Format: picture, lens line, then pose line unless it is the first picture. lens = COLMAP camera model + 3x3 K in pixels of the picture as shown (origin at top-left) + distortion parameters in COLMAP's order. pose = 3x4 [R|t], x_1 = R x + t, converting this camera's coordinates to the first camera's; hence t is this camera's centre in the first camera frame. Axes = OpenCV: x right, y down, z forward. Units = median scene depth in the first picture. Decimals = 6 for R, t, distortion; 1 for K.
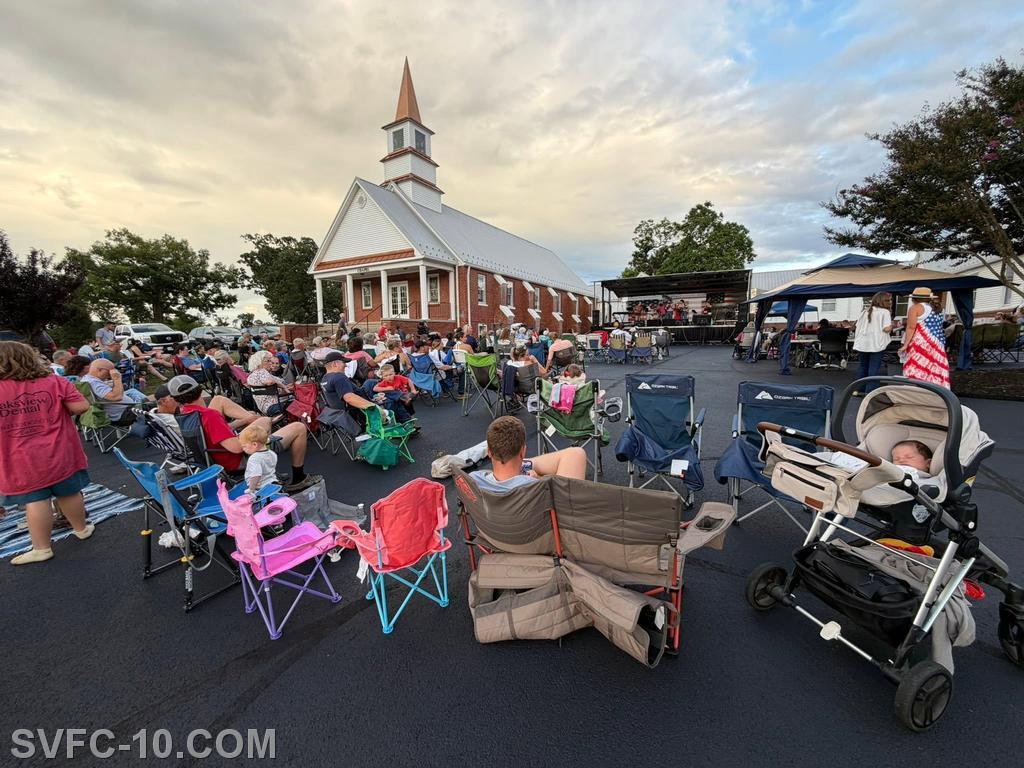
lens RADIAL K [[416.6, 0, 506.9], [0, 416.6, 385.9], [0, 0, 1]] dist [0.003684, -0.000013]
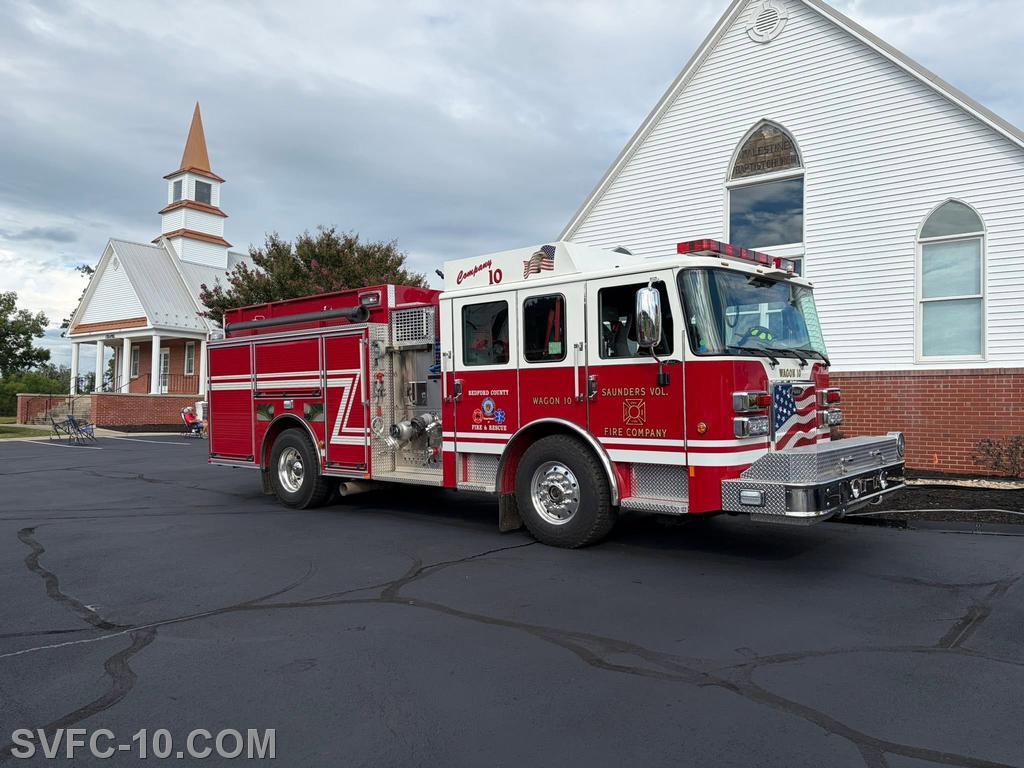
lens RADIAL K [[781.9, 0, 515.2], [0, 781.9, 384.6], [0, 0, 1]] dist [0.028316, -0.006984]
pose [[0.990589, 0.025488, -0.134473, 0.676521], [-0.046522, 0.986711, -0.155685, 0.040594], [0.128718, 0.160476, 0.978611, -0.469675]]
